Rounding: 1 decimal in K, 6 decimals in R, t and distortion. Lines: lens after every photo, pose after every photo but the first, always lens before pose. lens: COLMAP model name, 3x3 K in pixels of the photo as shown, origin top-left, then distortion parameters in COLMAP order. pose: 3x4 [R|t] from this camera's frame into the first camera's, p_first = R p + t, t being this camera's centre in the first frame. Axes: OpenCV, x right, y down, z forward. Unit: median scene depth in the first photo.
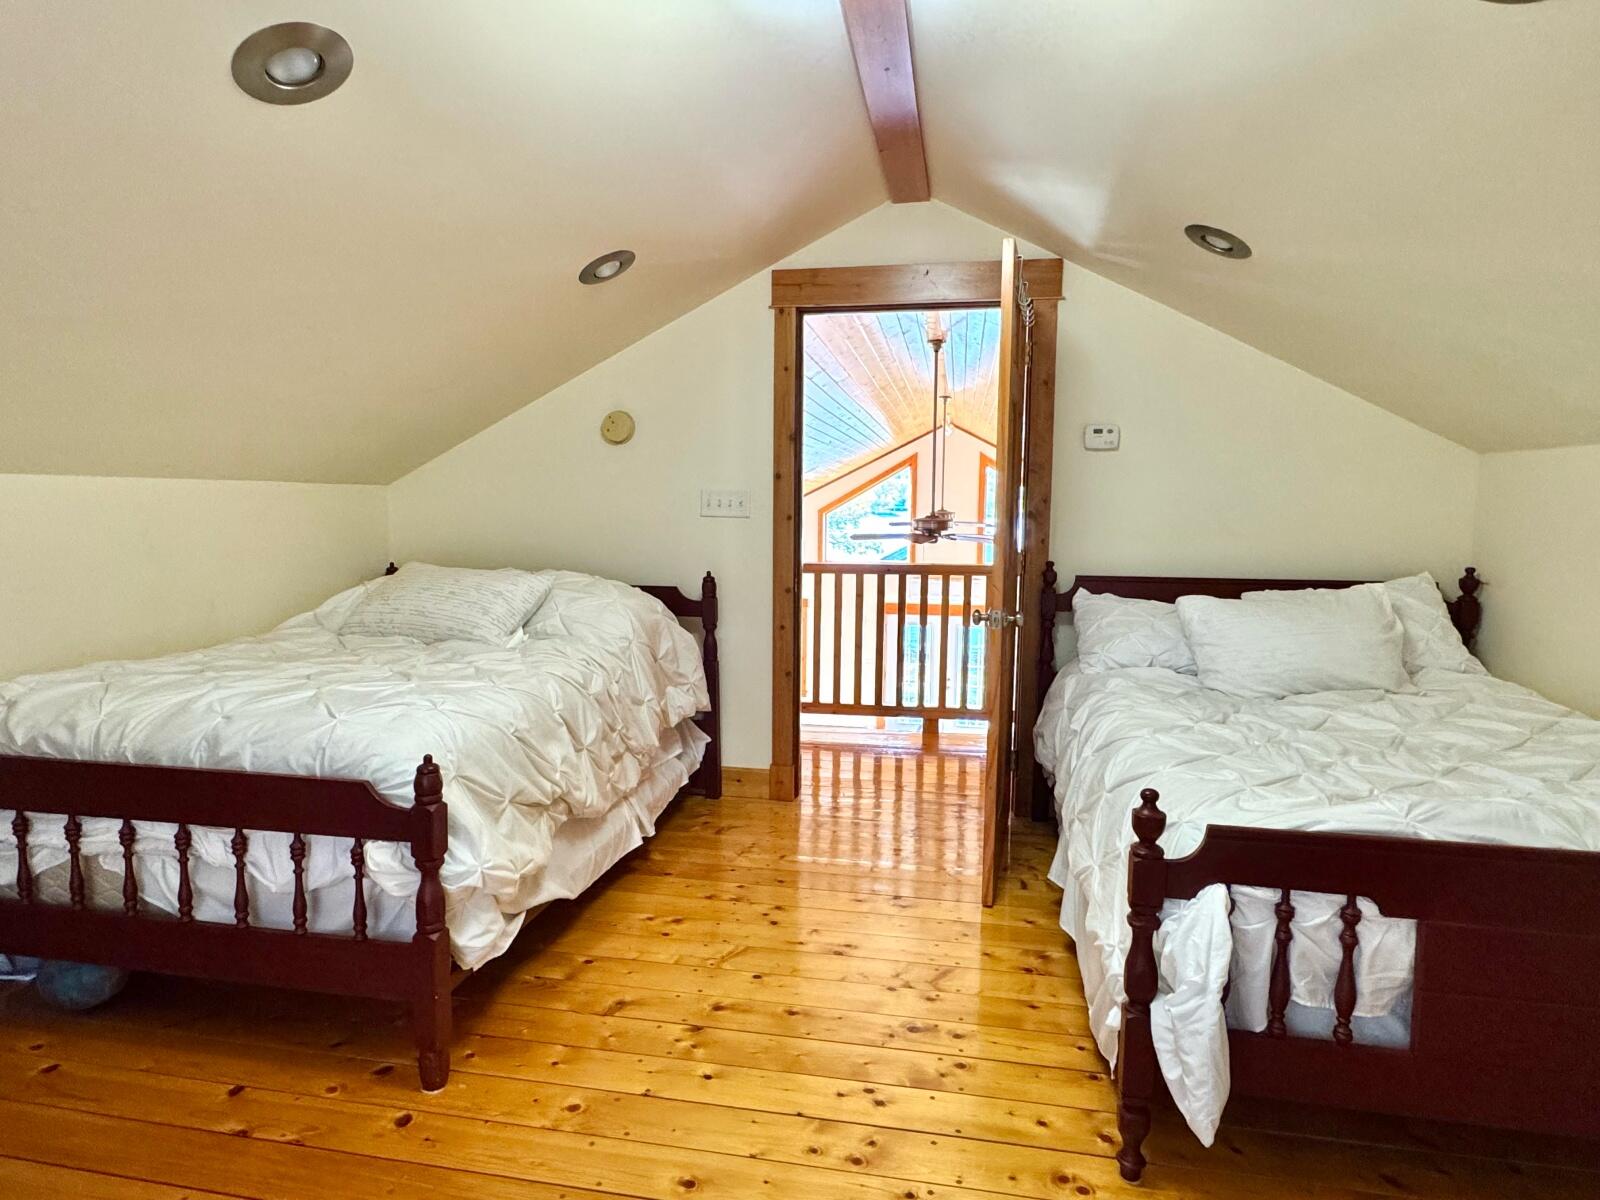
lens RADIAL K [[906.2, 0, 801.5], [0, 906.2, 598.3], [0, 0, 1]] dist [-0.000960, 0.000183]
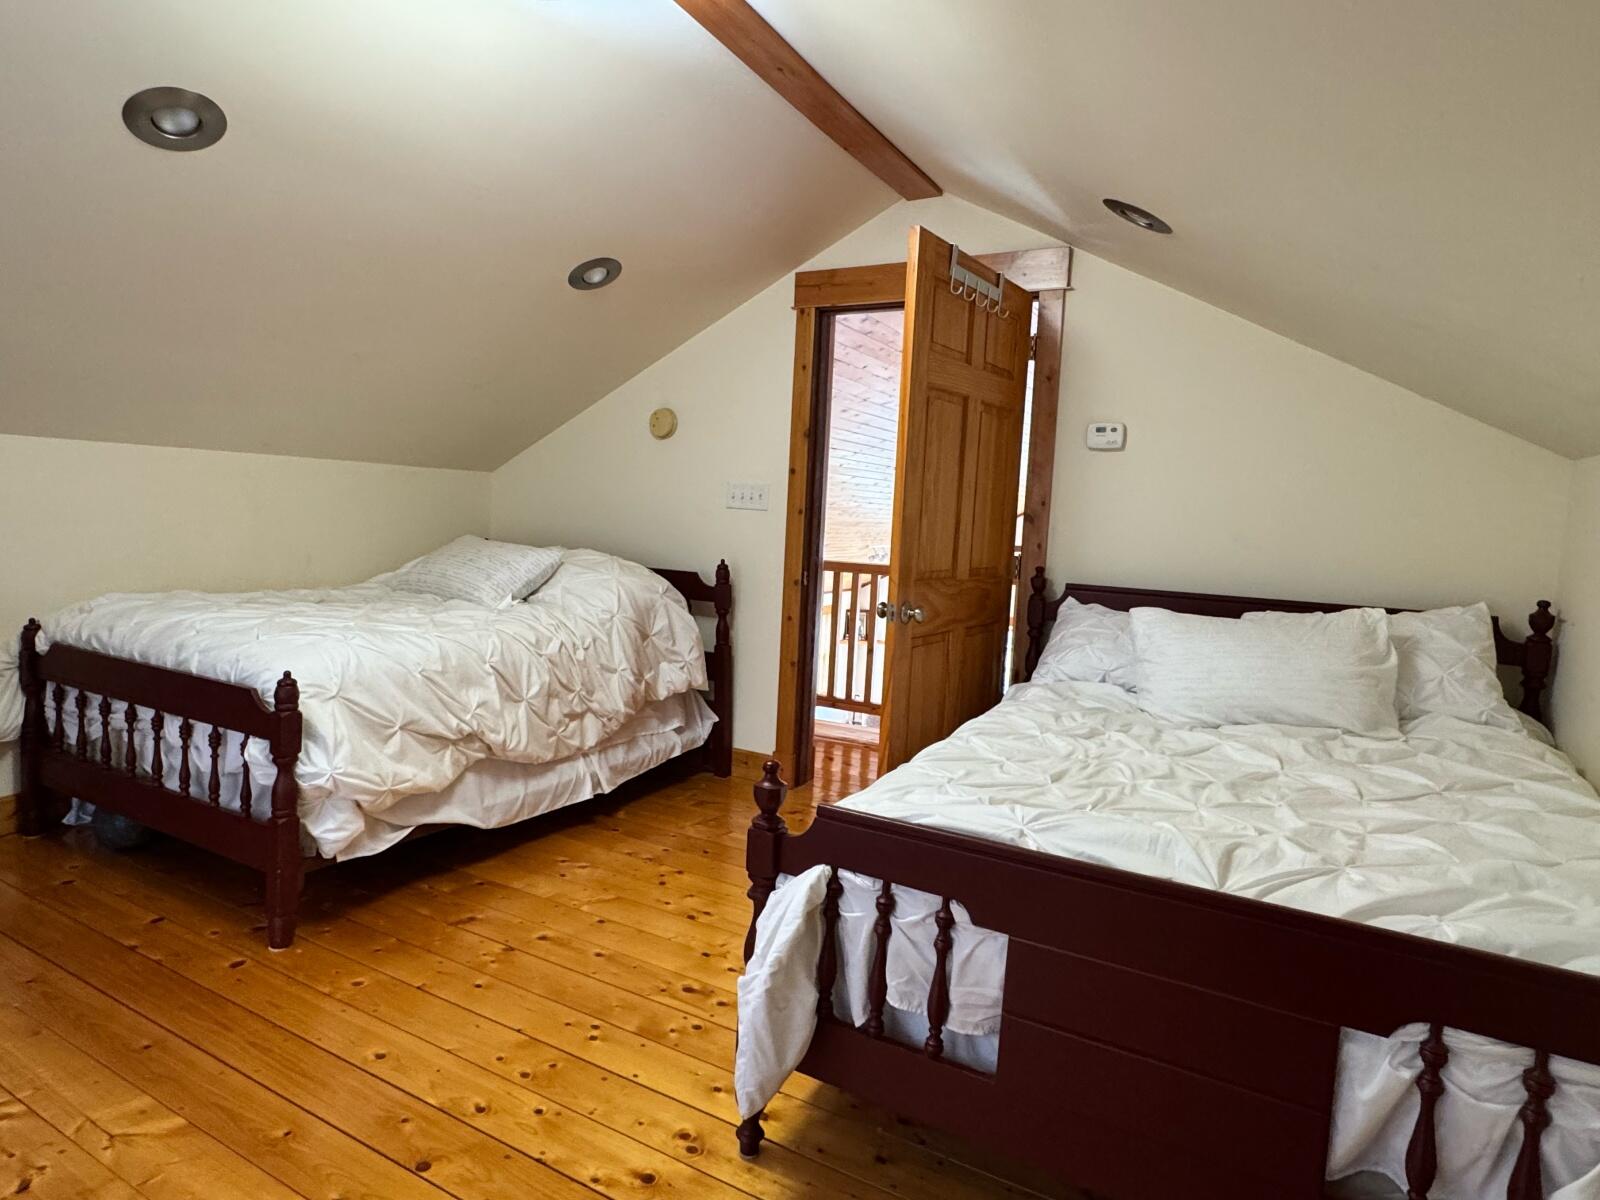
lens RADIAL K [[906.2, 0, 801.5], [0, 906.2, 598.3], [0, 0, 1]] dist [-0.000960, 0.000183]
pose [[0.948835, 0.068466, -0.308261, 0.411433], [-0.074520, 0.997188, -0.007893, 0.022284], [0.306854, 0.030461, 0.951269, 0.033079]]
